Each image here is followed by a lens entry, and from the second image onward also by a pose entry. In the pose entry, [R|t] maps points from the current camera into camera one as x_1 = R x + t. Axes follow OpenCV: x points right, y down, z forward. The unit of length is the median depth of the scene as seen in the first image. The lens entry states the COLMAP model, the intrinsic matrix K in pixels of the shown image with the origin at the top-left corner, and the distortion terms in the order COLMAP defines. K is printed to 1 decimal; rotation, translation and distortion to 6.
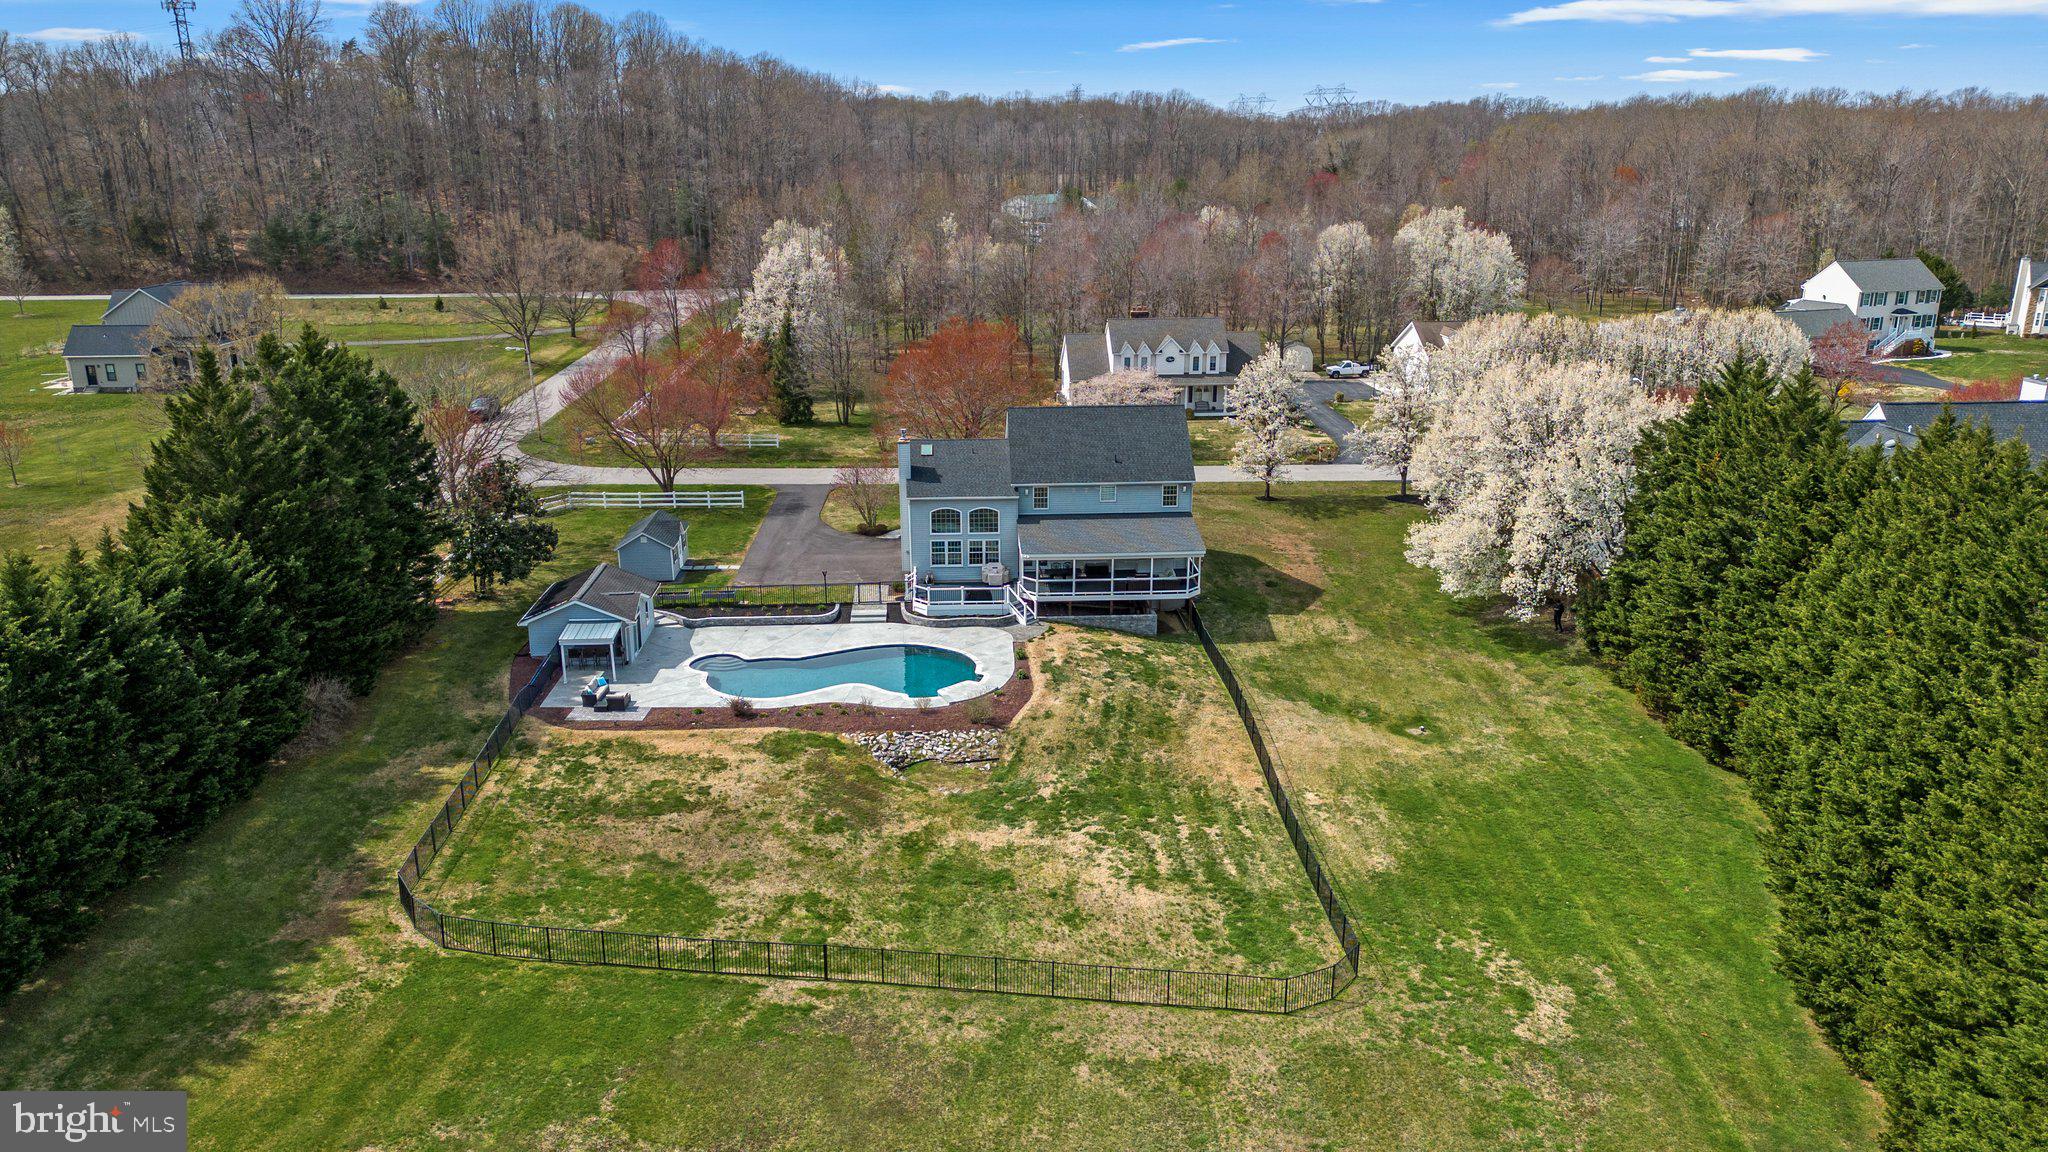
lens RADIAL K [[1428.1, 0, 1016.5], [0, 1428.1, 561.2], [0, 0, 1]] dist [0.076823, -0.074593]
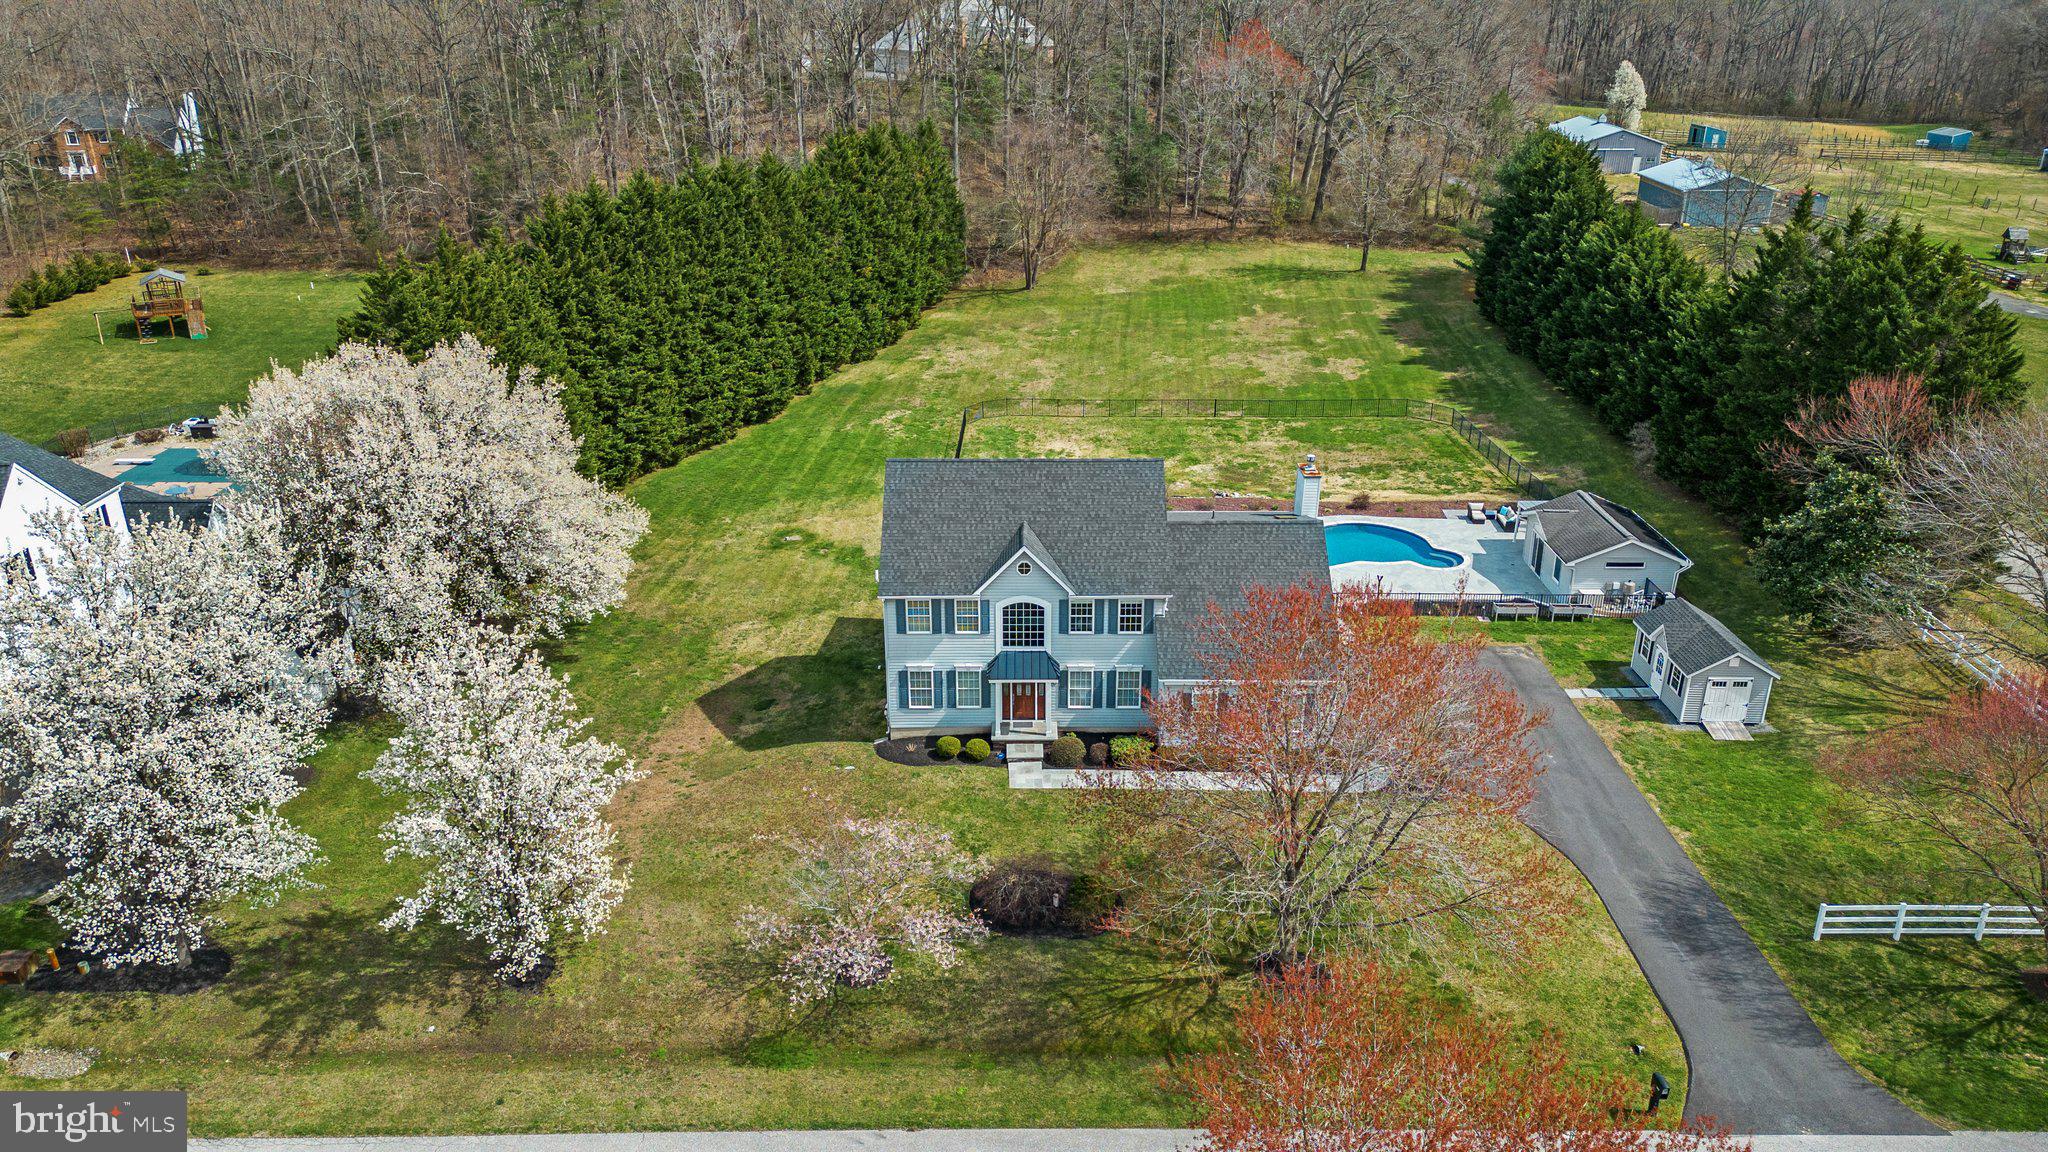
lens RADIAL K [[1428.1, 0, 1022.1], [0, 1428.1, 573.9], [0, 0, 1]] dist [0.076823, -0.074593]
pose [[-0.998616, -0.014186, 0.050652, 0.032832], [0.020477, 0.782149, 0.622755, -0.635665], [-0.048451, 0.622930, -0.780776, 2.080704]]
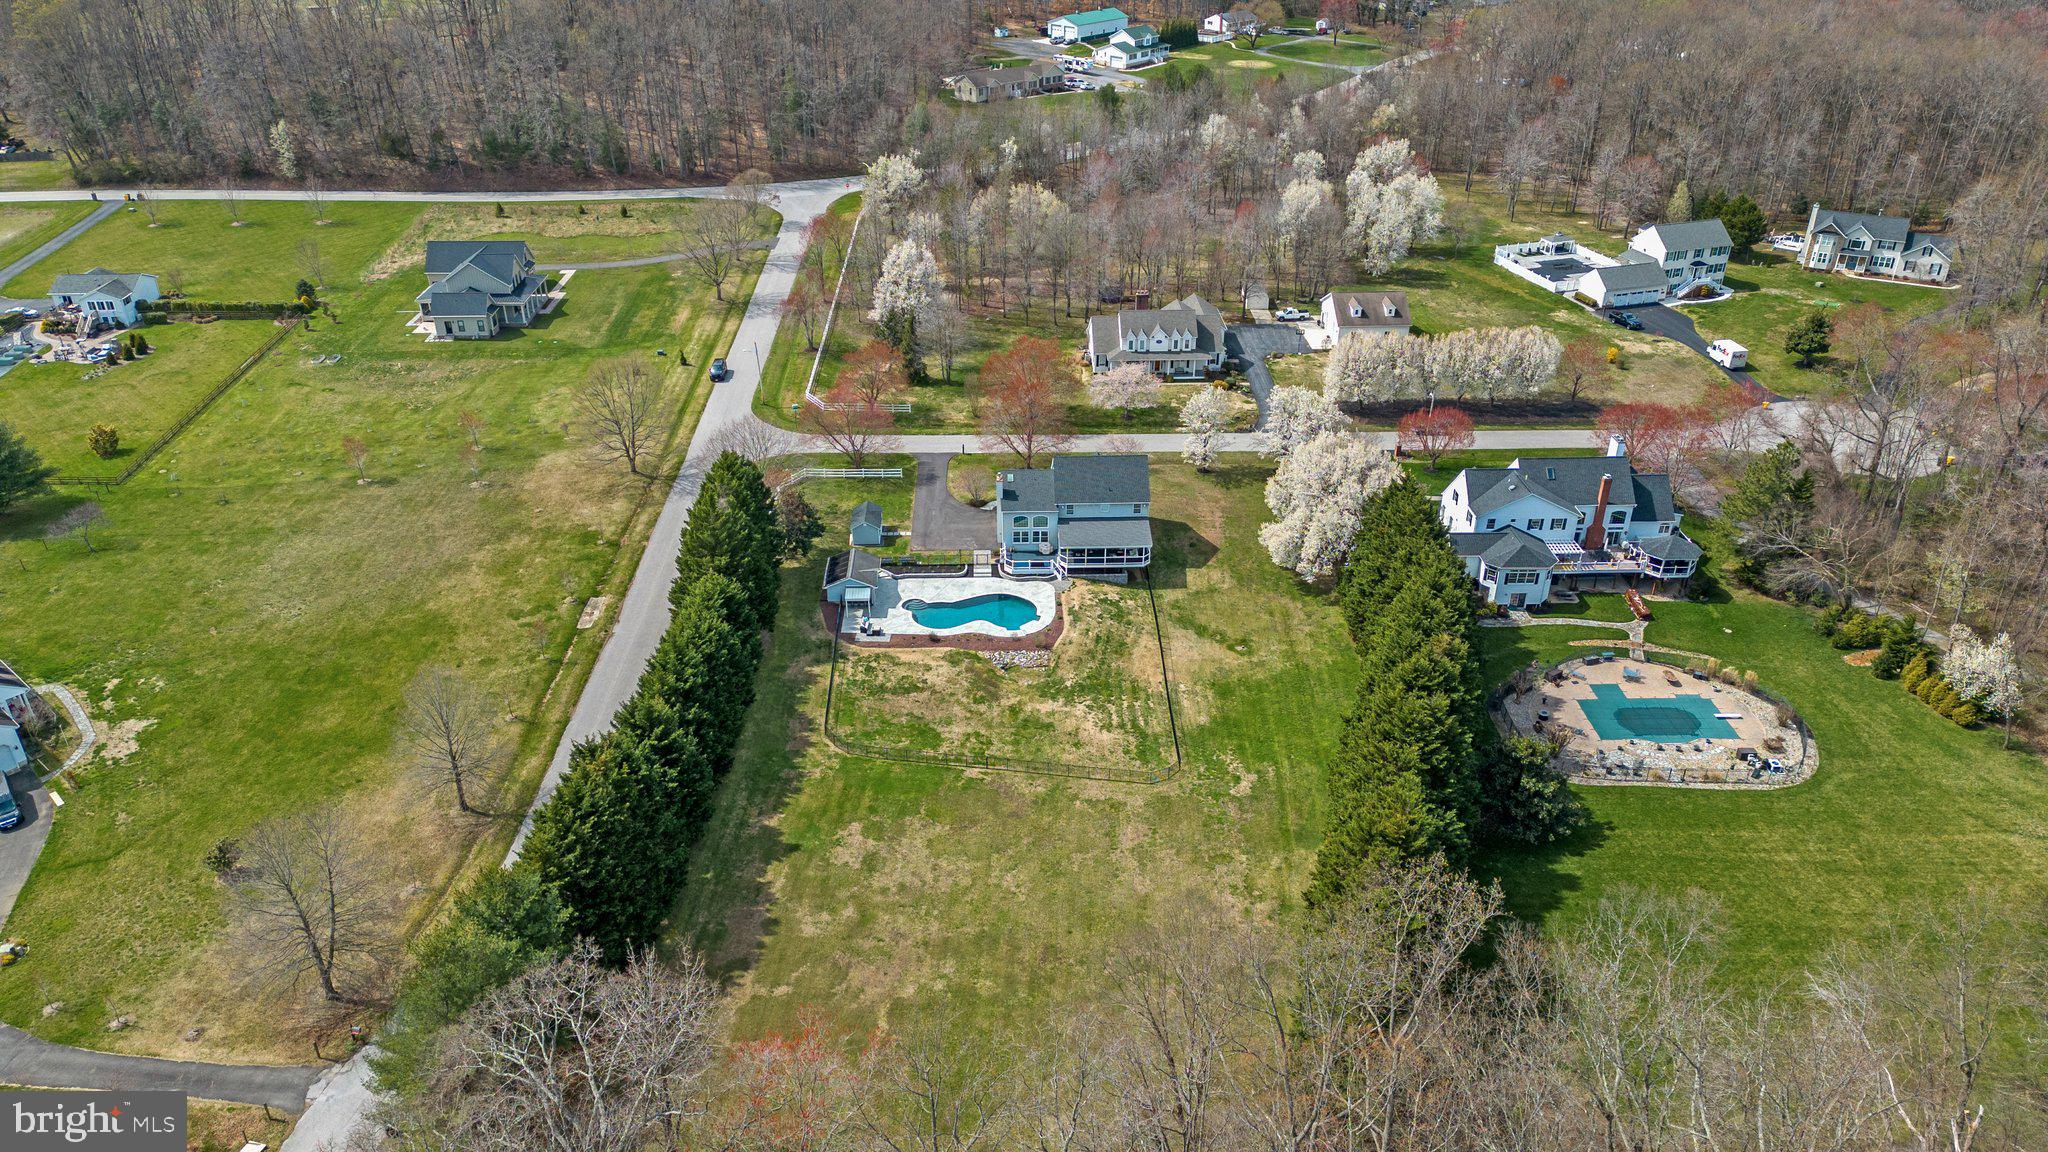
lens RADIAL K [[1428.1, 0, 1012.6], [0, 1428.1, 562.5], [0, 0, 1]] dist [0.076823, -0.074593]
pose [[0.999533, 0.014020, -0.027166, -0.009760], [-0.007849, 0.976541, 0.215186, -0.509682], [0.029546, -0.214872, 0.976195, -1.185633]]
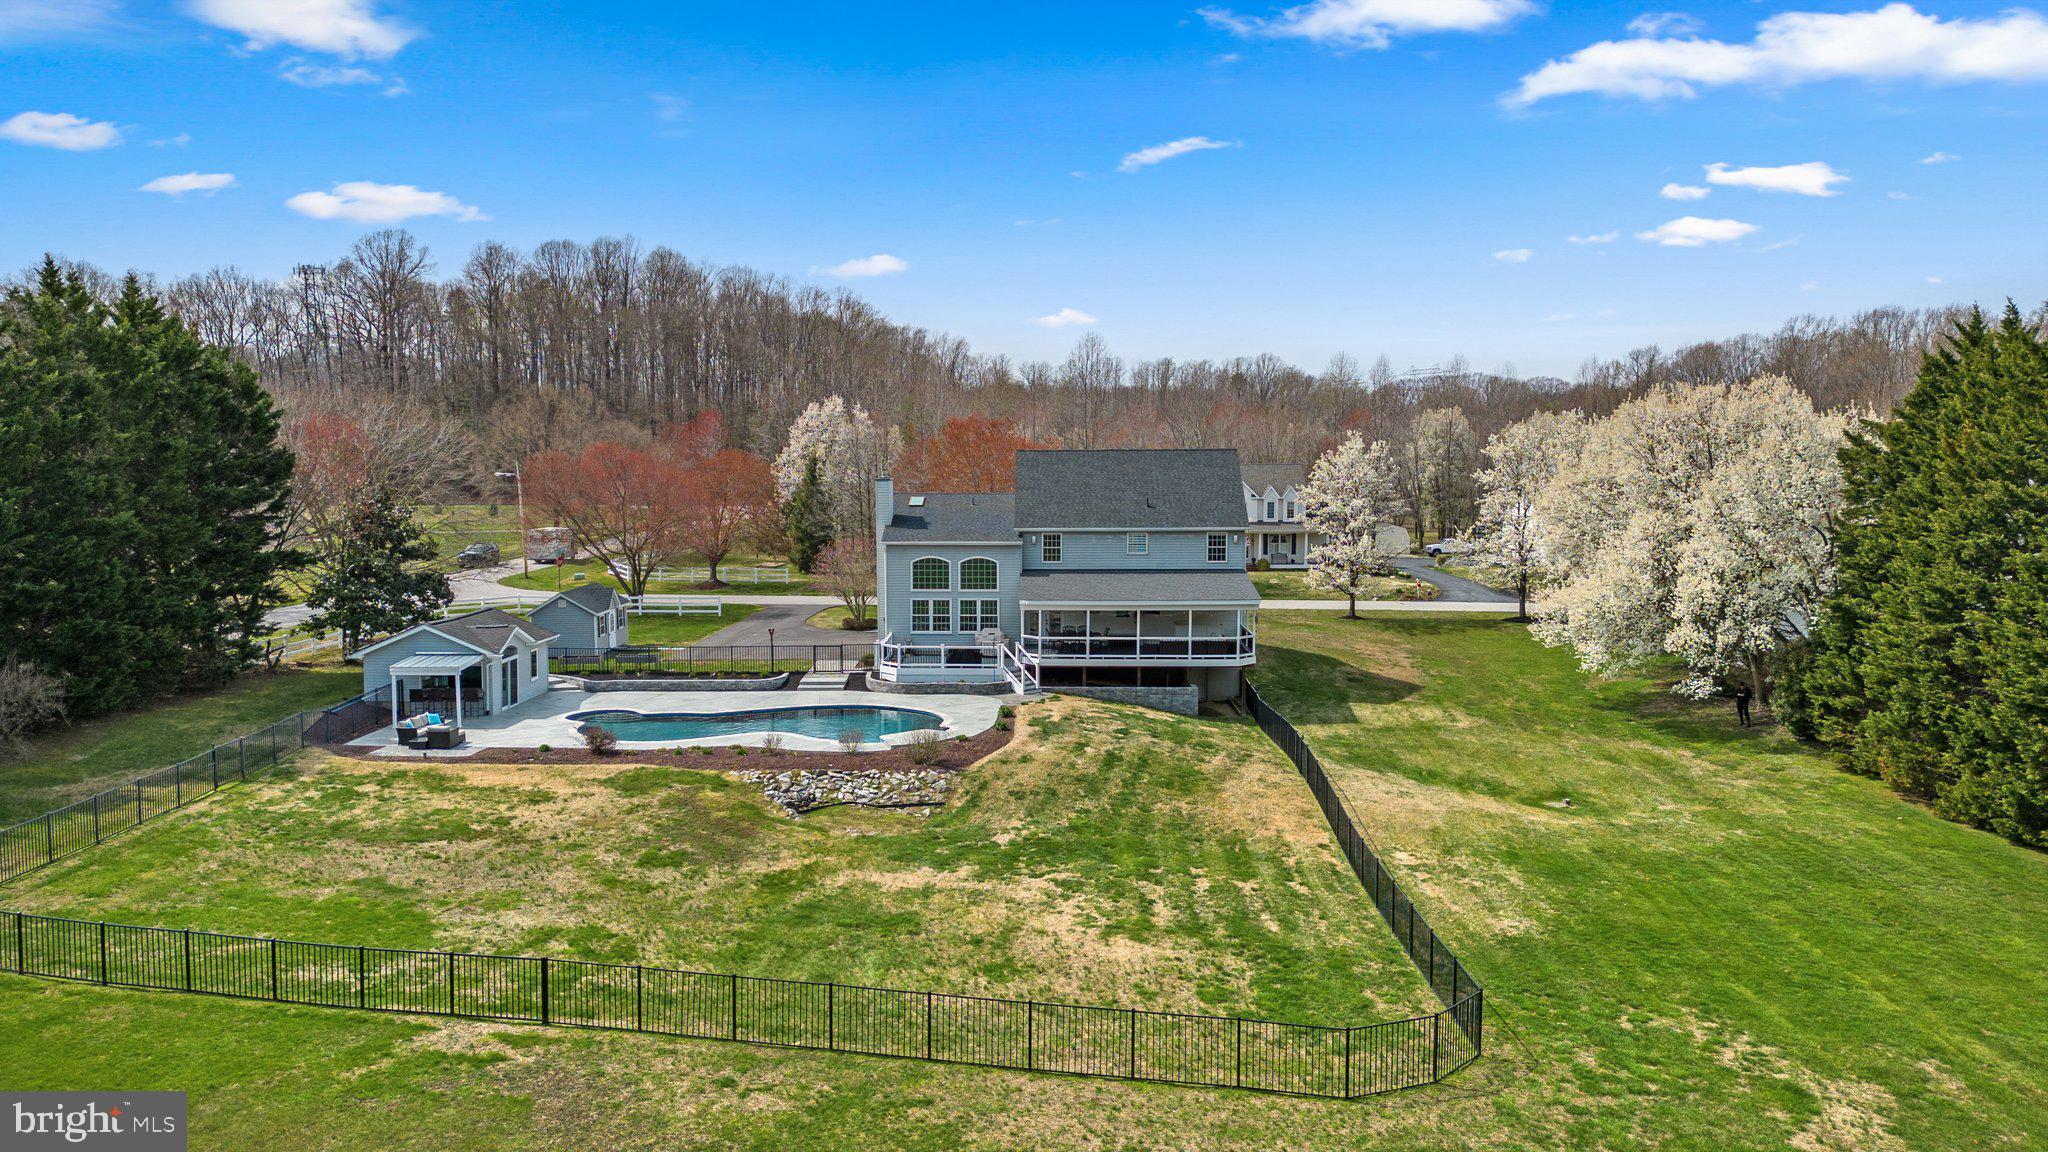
lens RADIAL K [[1428.1, 0, 1018.0], [0, 1428.1, 559.2], [0, 0, 1]] dist [0.076823, -0.074593]
pose [[0.997392, 0.007059, -0.071824, 0.071857], [-0.021948, 0.977736, -0.208690, 0.165562], [0.068752, 0.209722, 0.975341, 0.298941]]
